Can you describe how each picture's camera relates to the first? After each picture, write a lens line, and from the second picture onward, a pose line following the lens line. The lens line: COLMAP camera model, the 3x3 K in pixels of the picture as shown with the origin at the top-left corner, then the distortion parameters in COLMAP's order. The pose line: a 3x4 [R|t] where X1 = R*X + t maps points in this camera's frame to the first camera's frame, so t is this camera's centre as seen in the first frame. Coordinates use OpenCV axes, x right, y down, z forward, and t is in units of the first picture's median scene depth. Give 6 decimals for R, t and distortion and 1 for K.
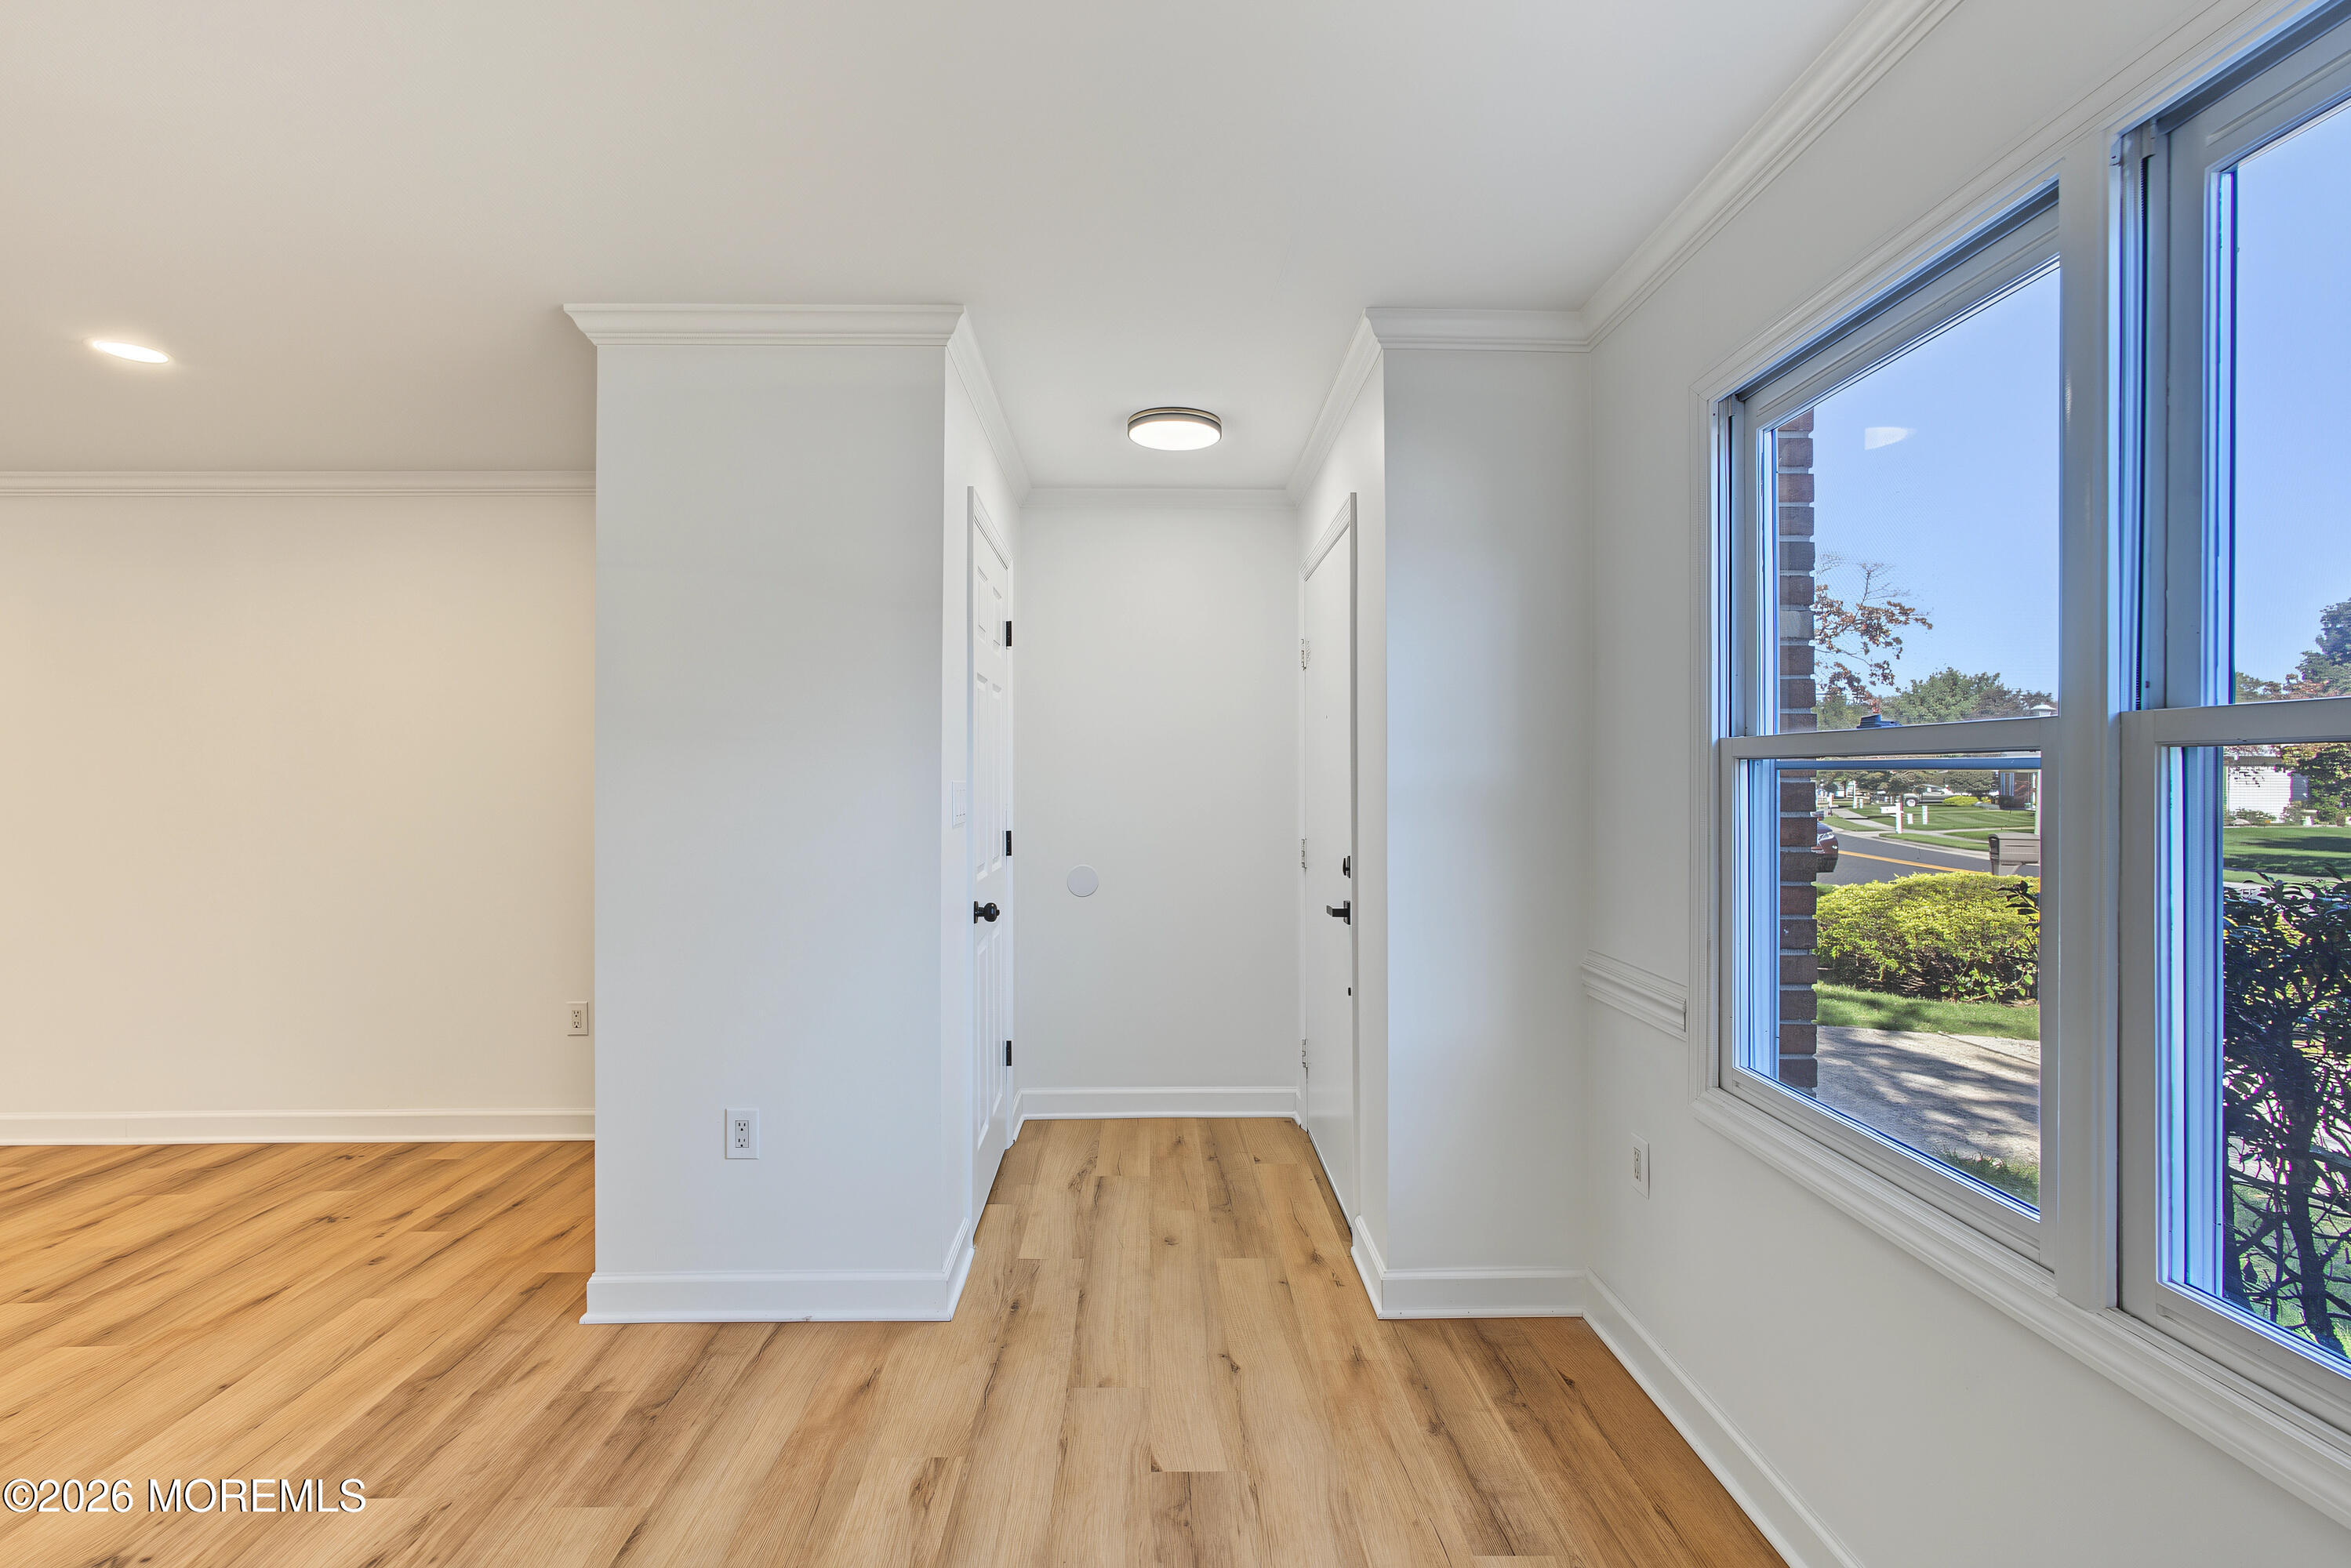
lens RADIAL K [[1042.7, 0, 1166.1], [0, 1042.7, 786.2], [0, 0, 1]] dist [-0.000472, 0.000540]
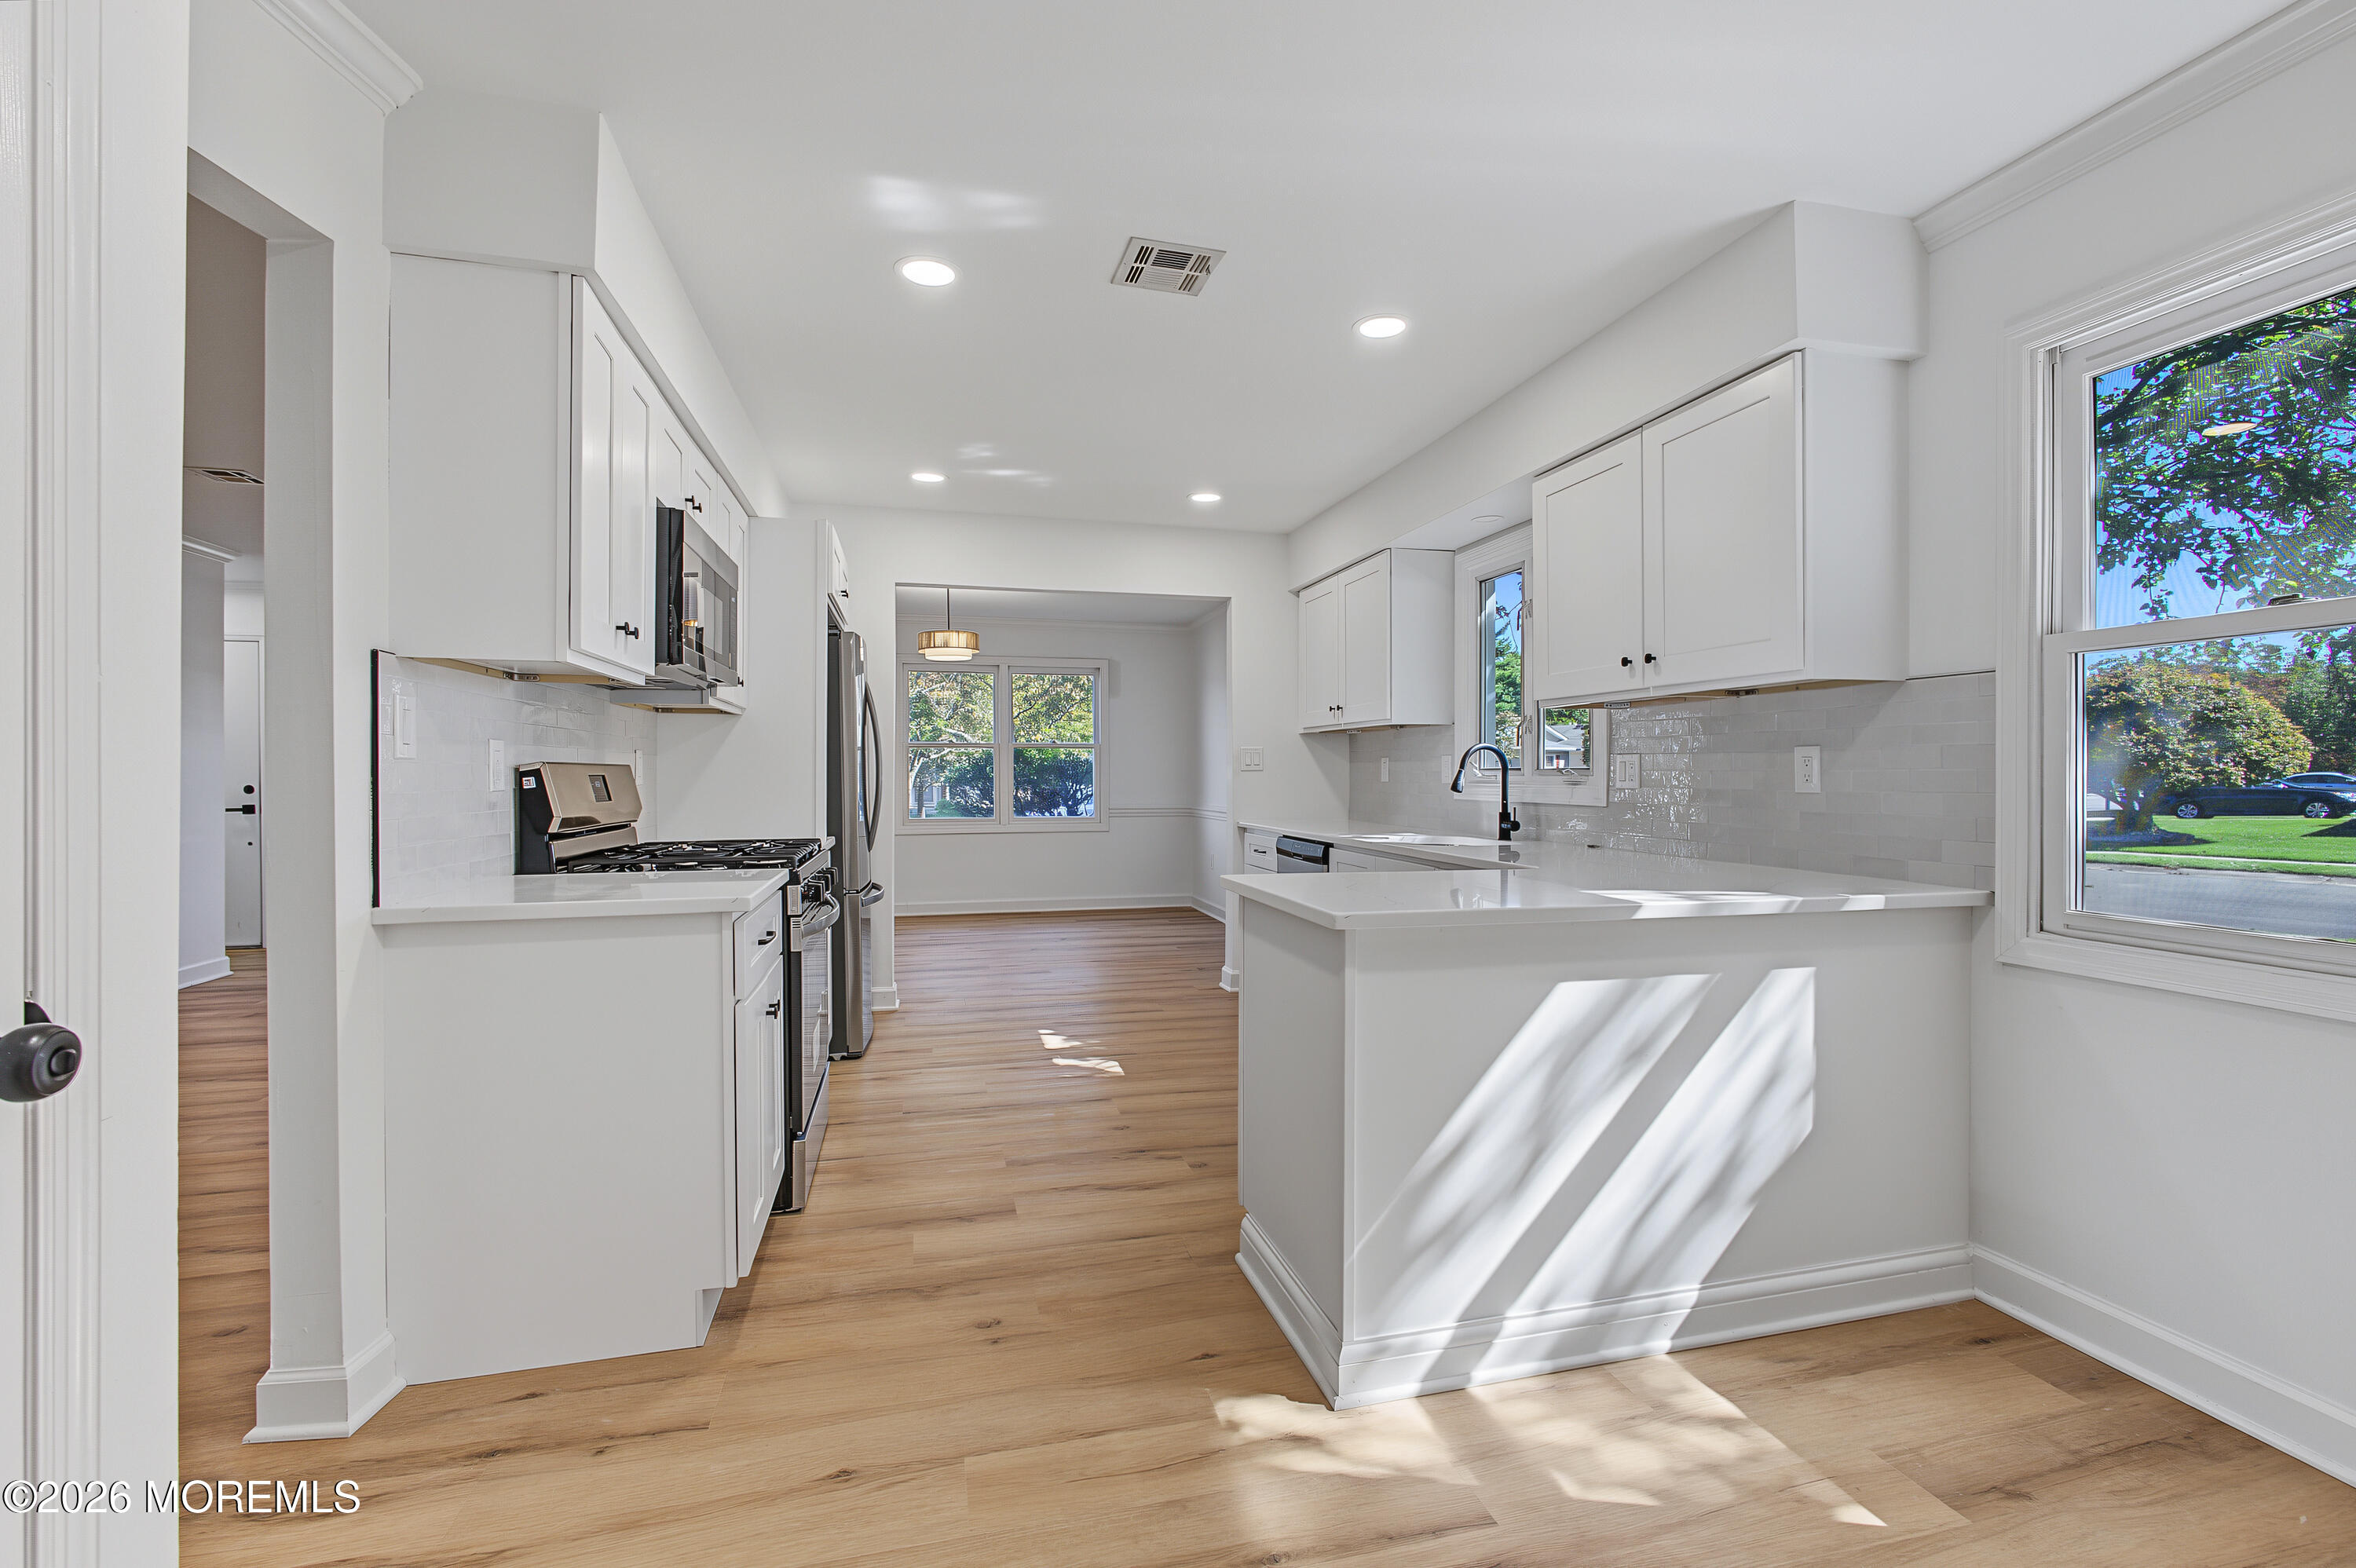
lens RADIAL K [[1028.9, 0, 1182.3], [0, 1028.9, 771.9], [0, 0, 1]] dist [-0.002120, 0.000970]
pose [[-0.226988, 0.004986, 0.973885, -2.740002], [0.007990, 0.999963, -0.003257, 0.068207], [-0.973865, 0.007042, -0.227020, -0.540452]]
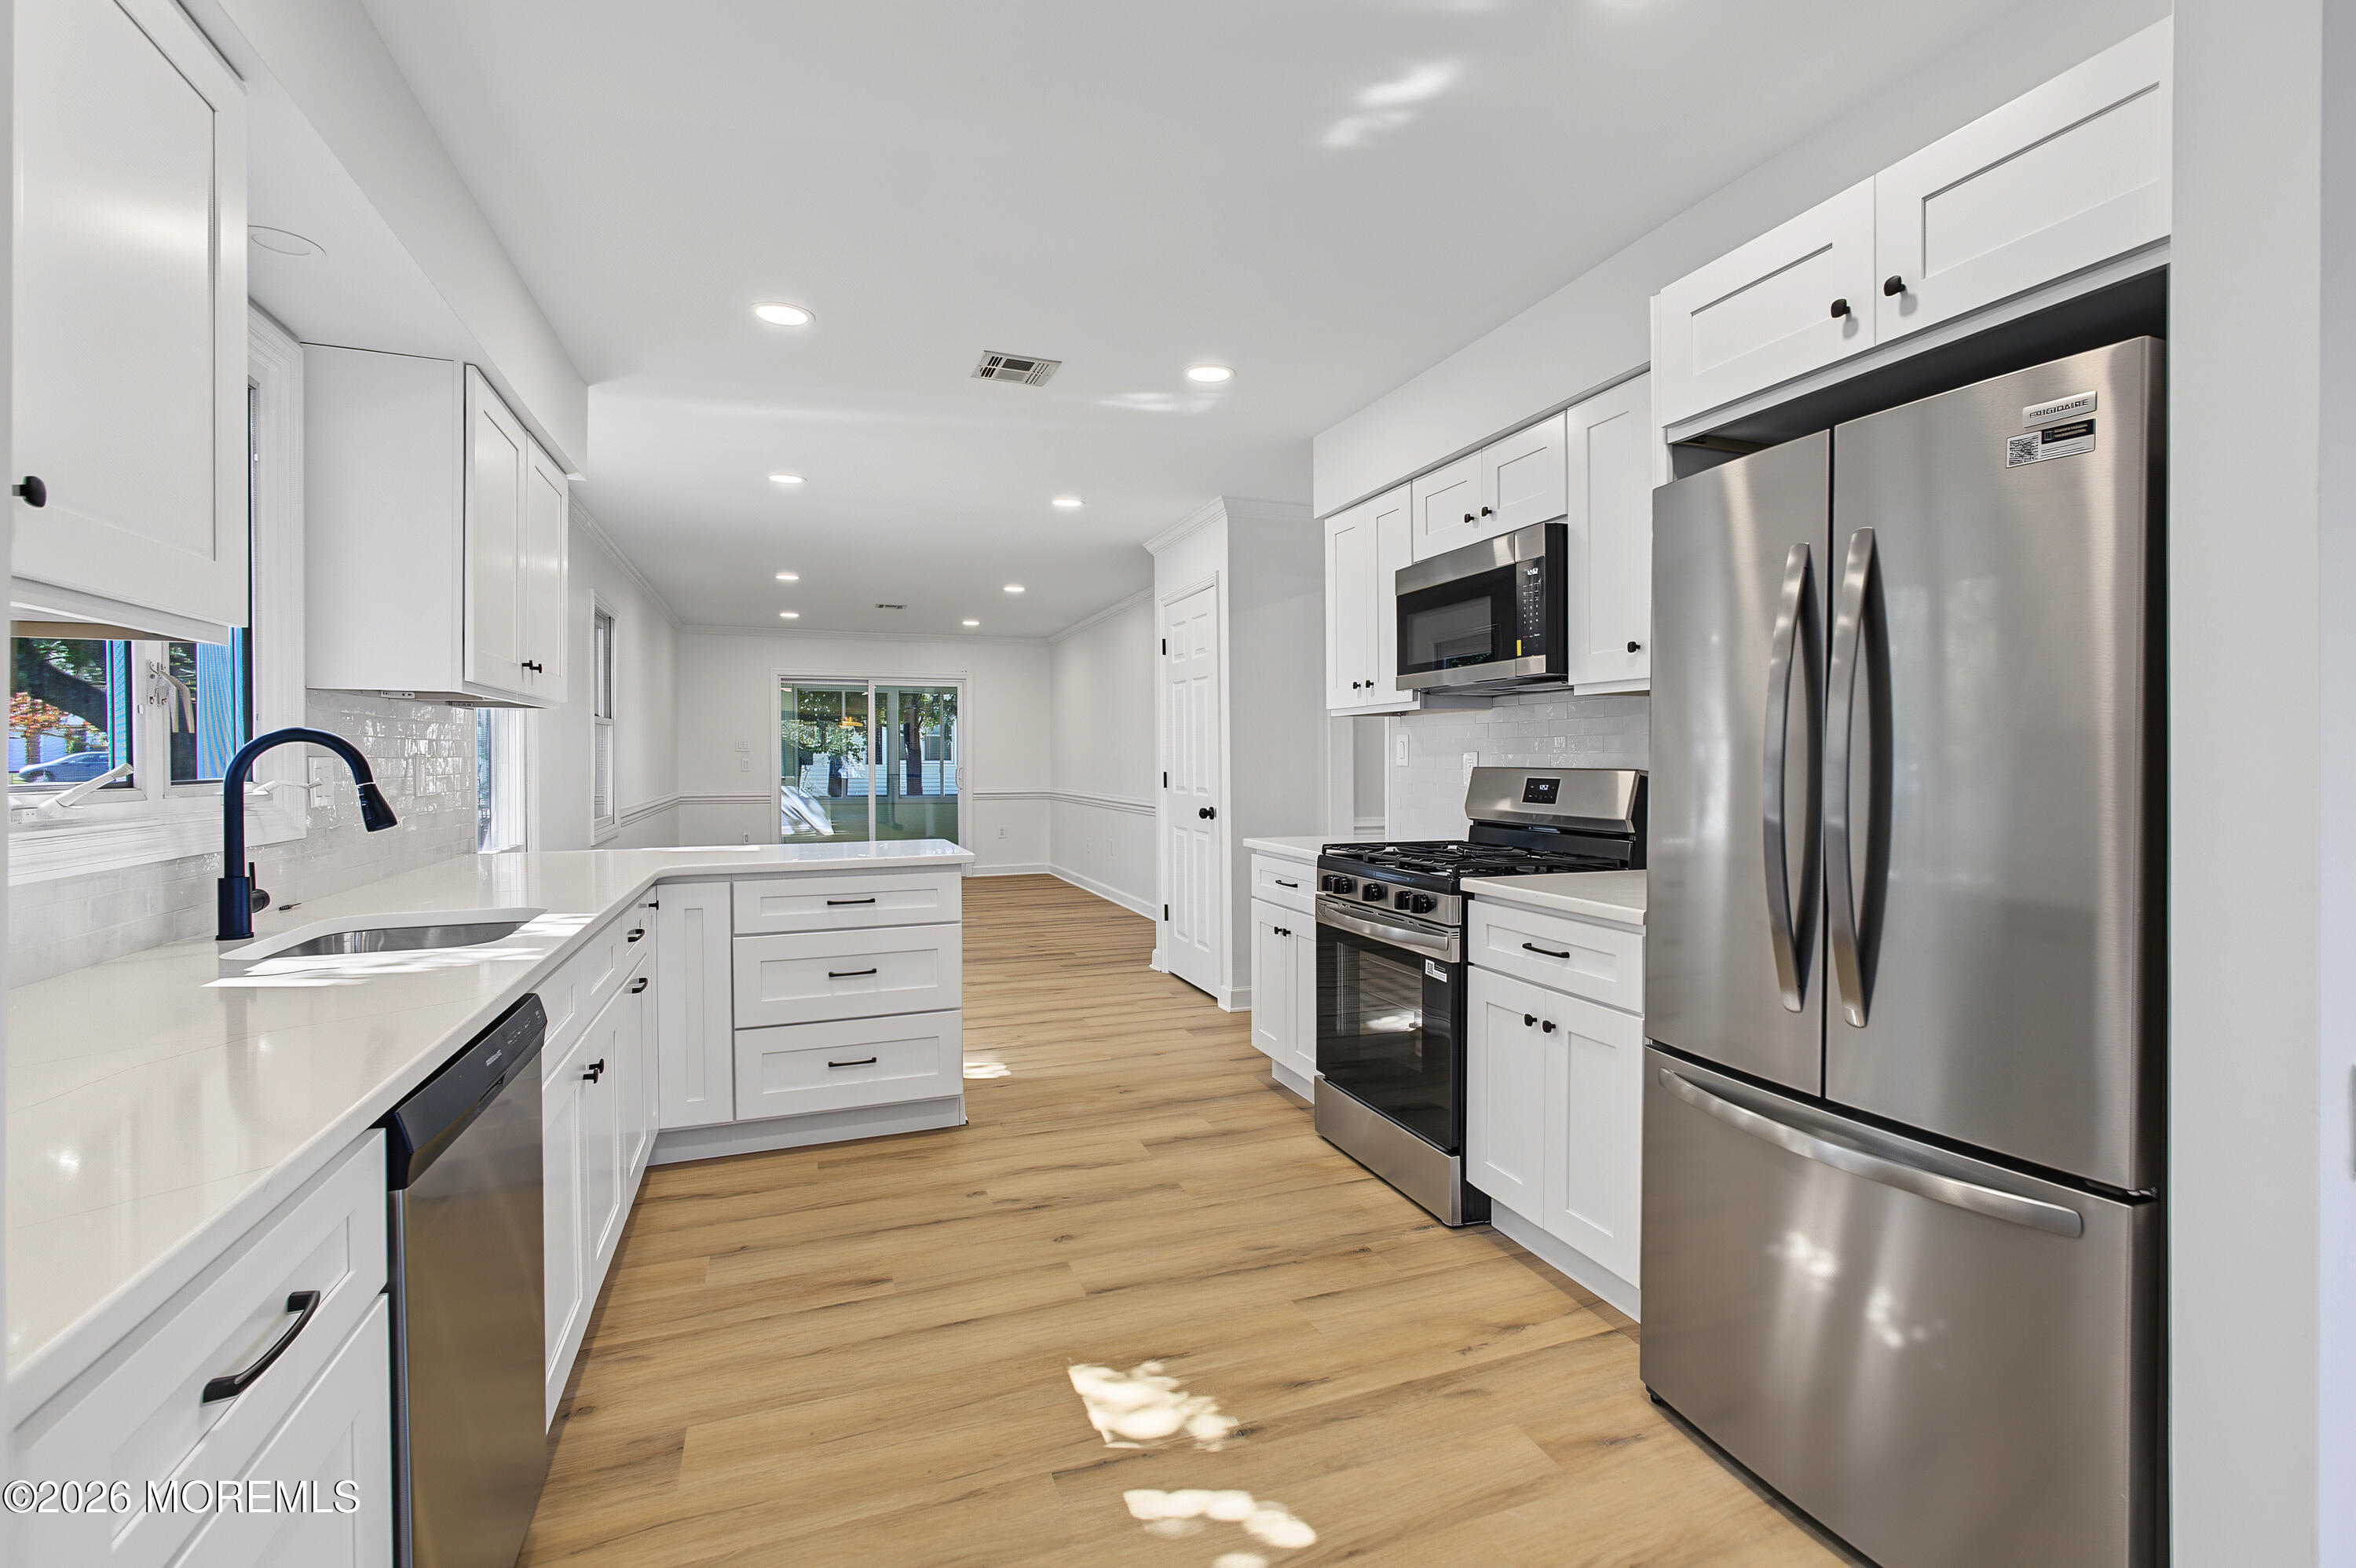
lens RADIAL K [[1067.7, 0, 1208.5], [0, 1067.7, 762.3], [0, 0, 1]] dist [-0.010076, 0.000310]
pose [[0.343656, 0.006765, -0.939071, -0.583841], [-0.006424, 0.999968, 0.004853, 0.041419], [0.939074, 0.004365, 0.343688, -0.955281]]
